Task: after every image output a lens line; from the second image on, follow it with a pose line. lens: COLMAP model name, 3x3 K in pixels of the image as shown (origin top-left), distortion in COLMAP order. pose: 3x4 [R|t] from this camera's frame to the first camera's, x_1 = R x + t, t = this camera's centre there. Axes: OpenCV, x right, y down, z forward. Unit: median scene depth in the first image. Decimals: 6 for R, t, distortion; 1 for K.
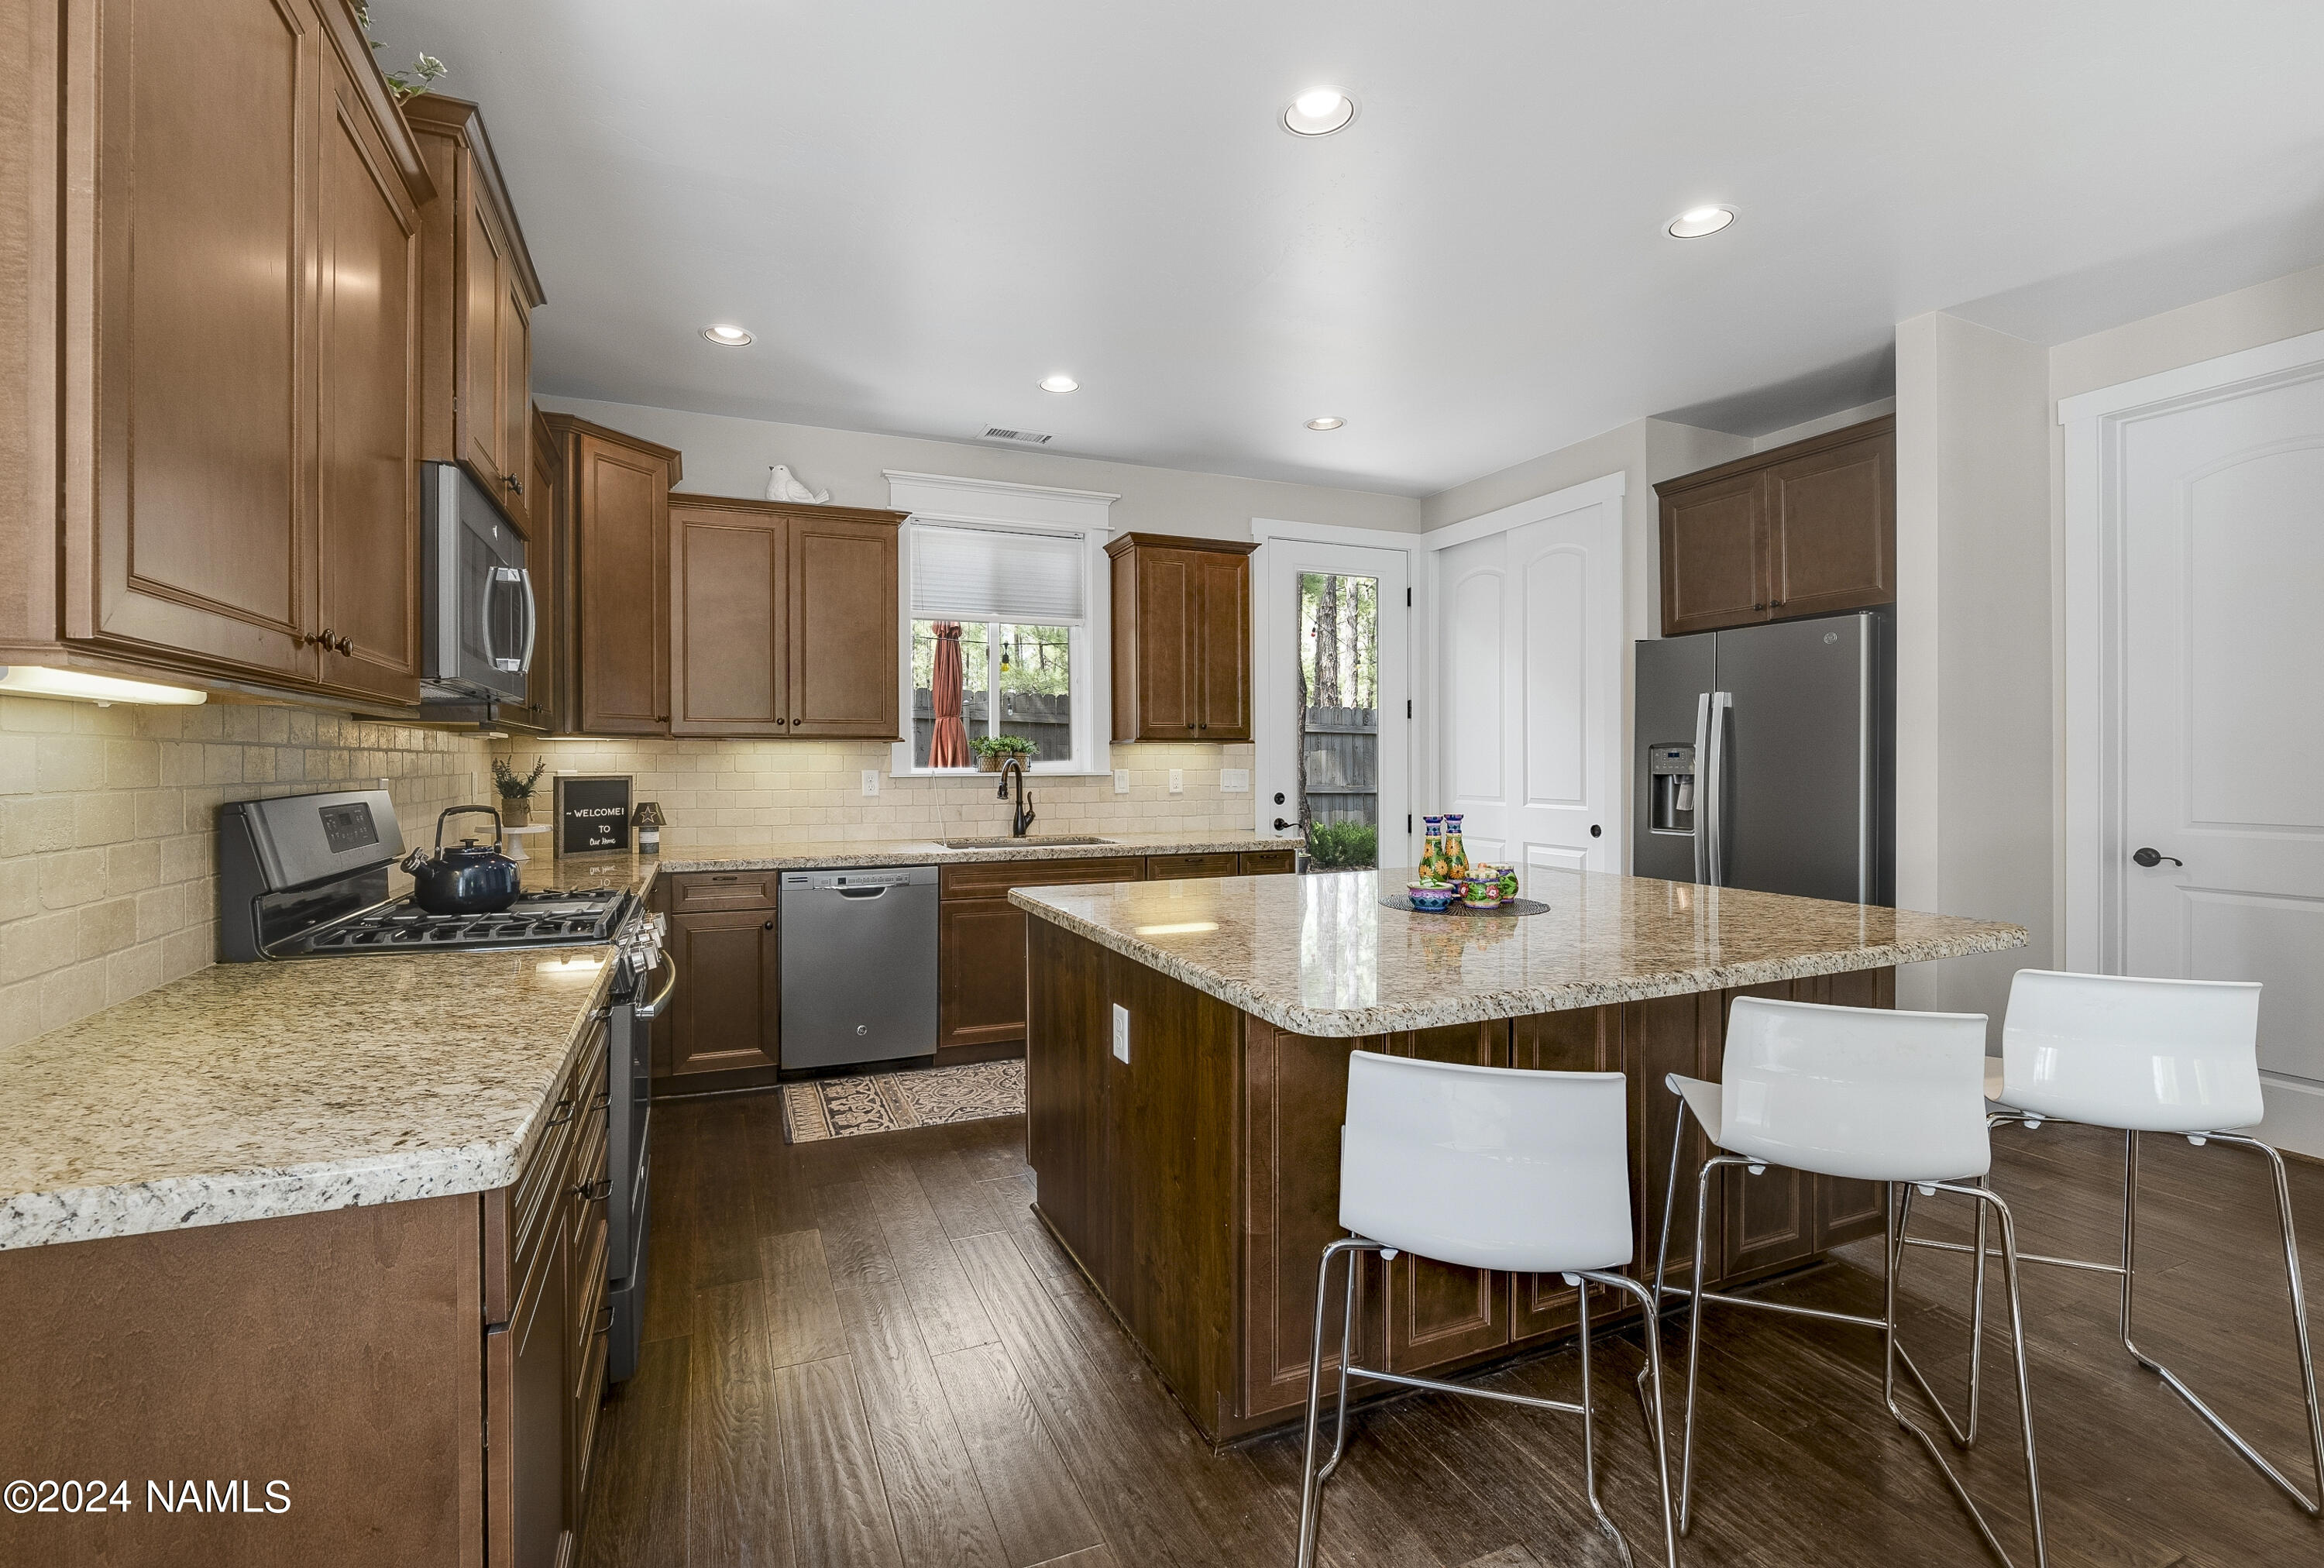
lens RADIAL K [[1016.5, 0, 1117.9], [0, 1016.5, 762.4], [0, 0, 1]] dist [0.002187, 0.000013]
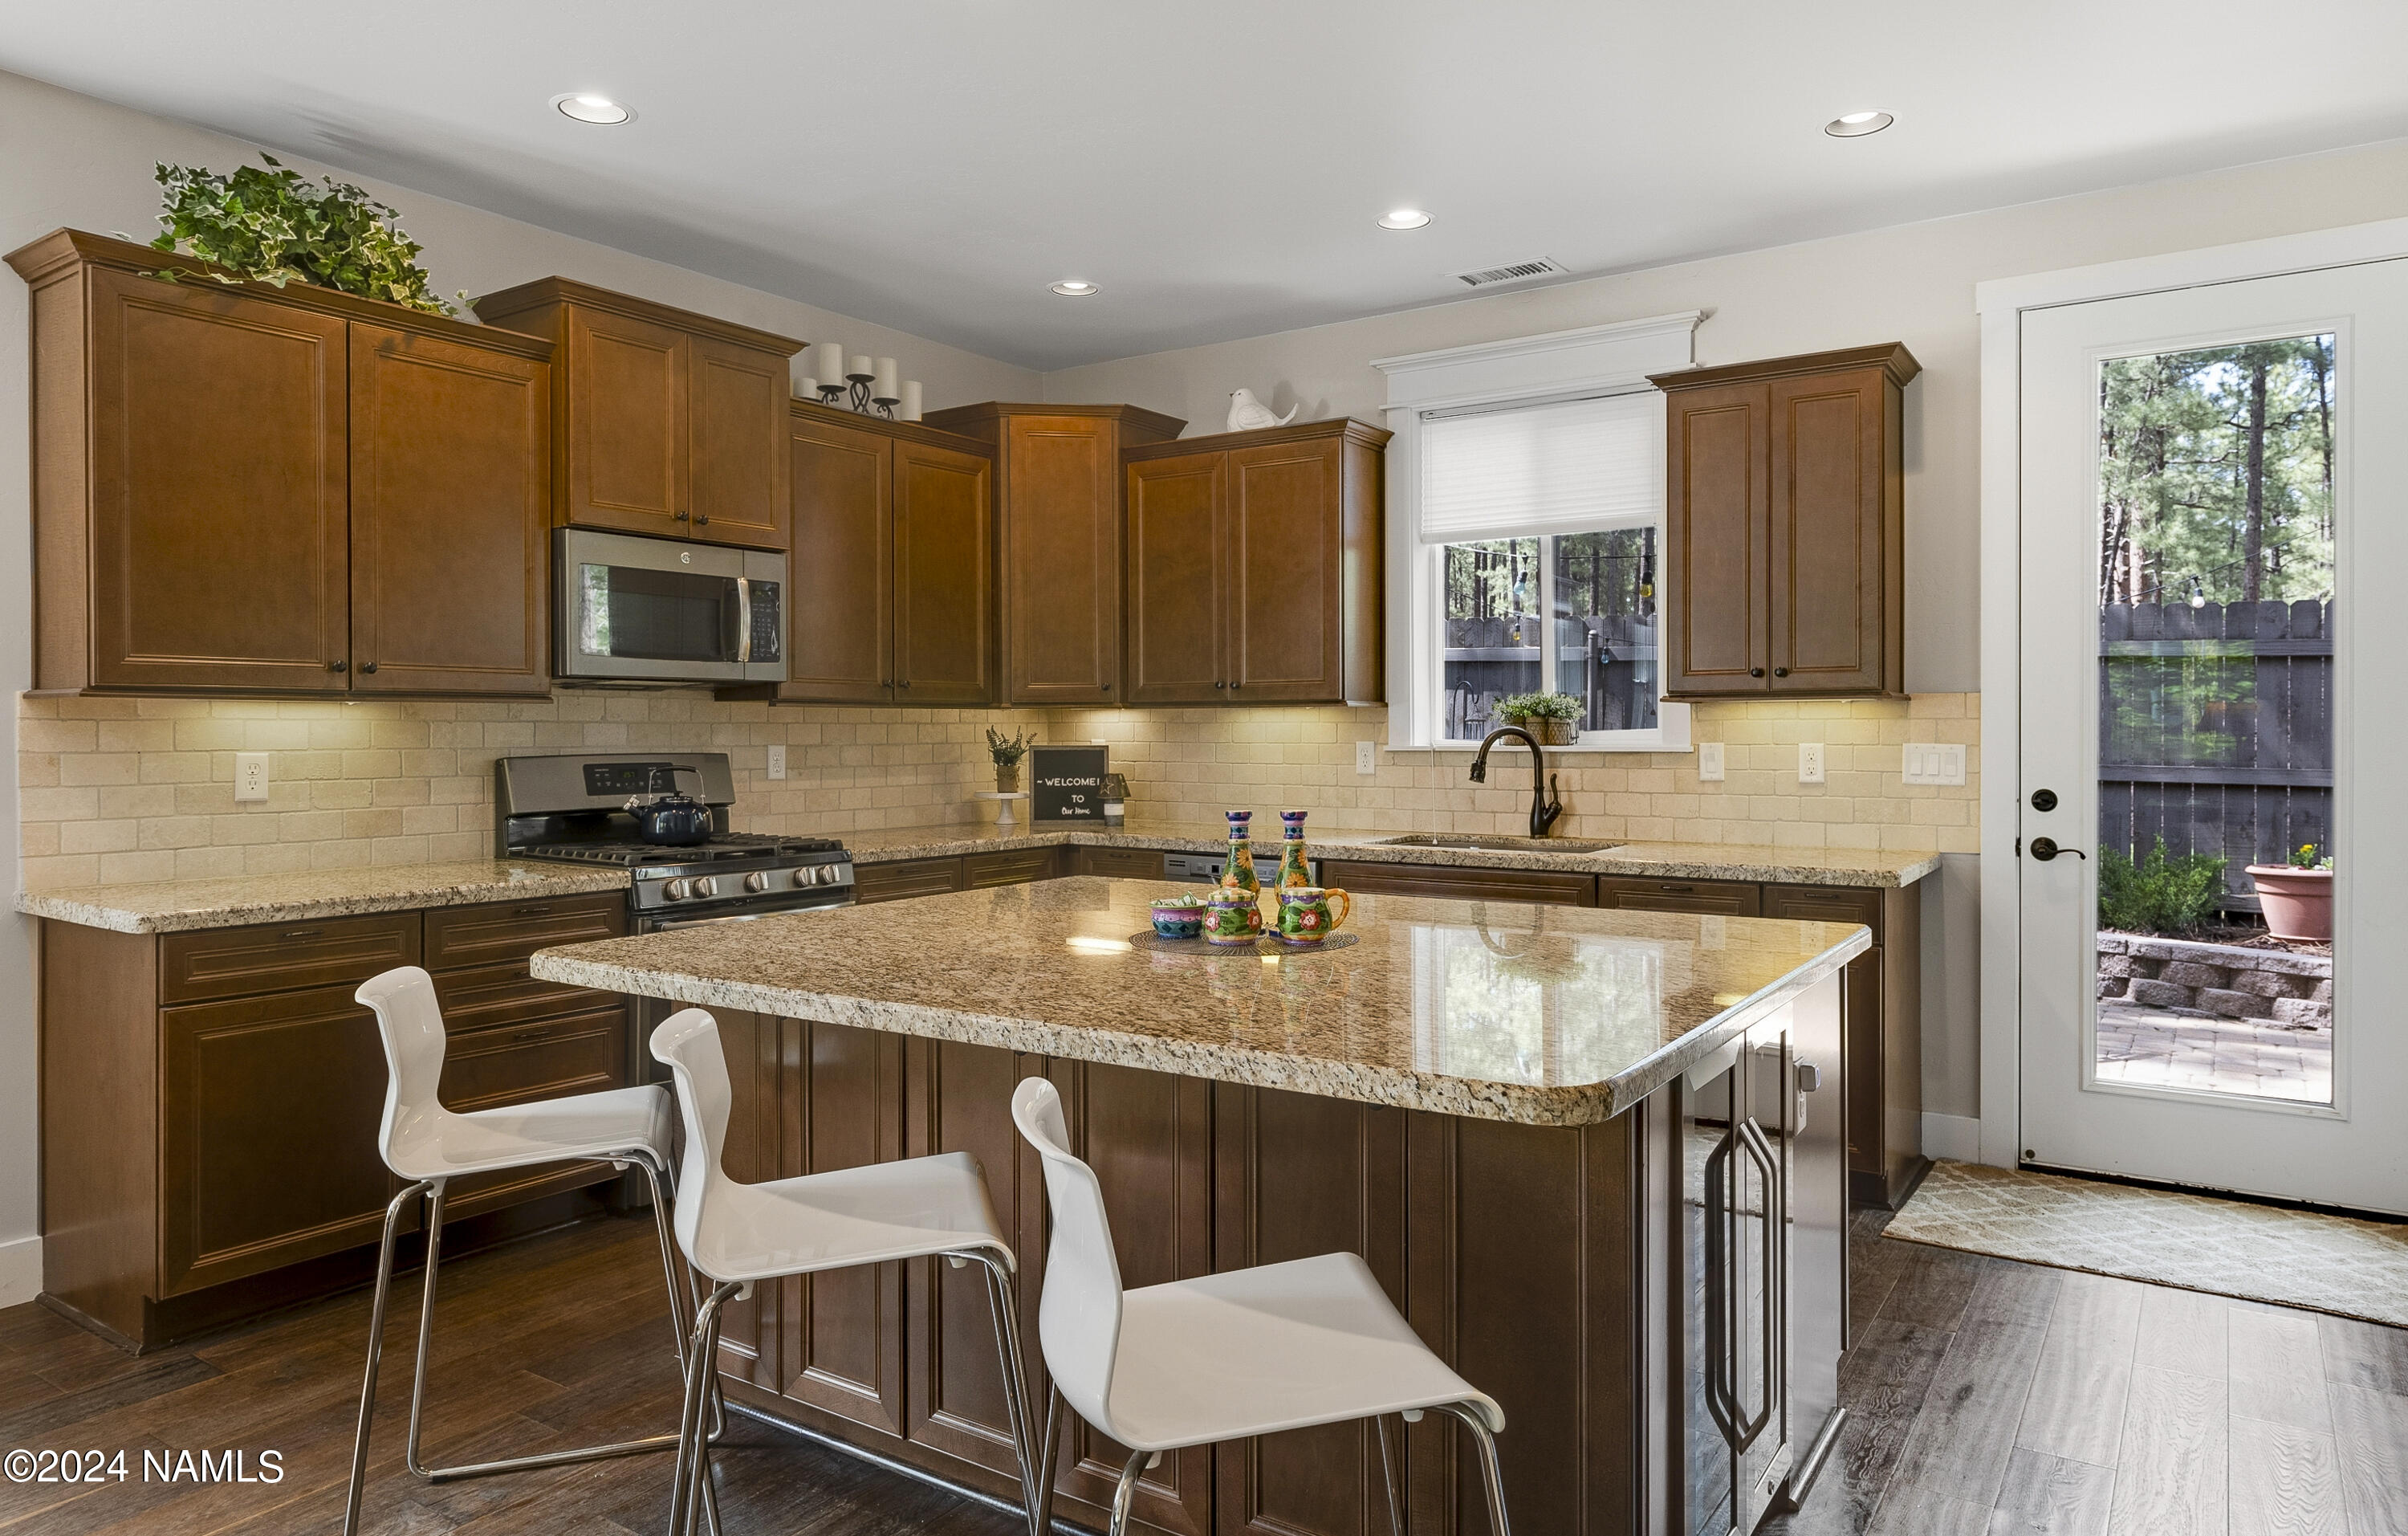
lens RADIAL K [[1515.2, 0, 1203.5], [0, 1515.2, 754.1], [0, 0, 1]] dist [0.007774, -0.000225]
pose [[0.555648, 0.012616, -0.831322, 0.675518], [0.001210, 0.999872, 0.015982, -0.001954], [0.831417, -0.009886, 0.555561, 0.230140]]
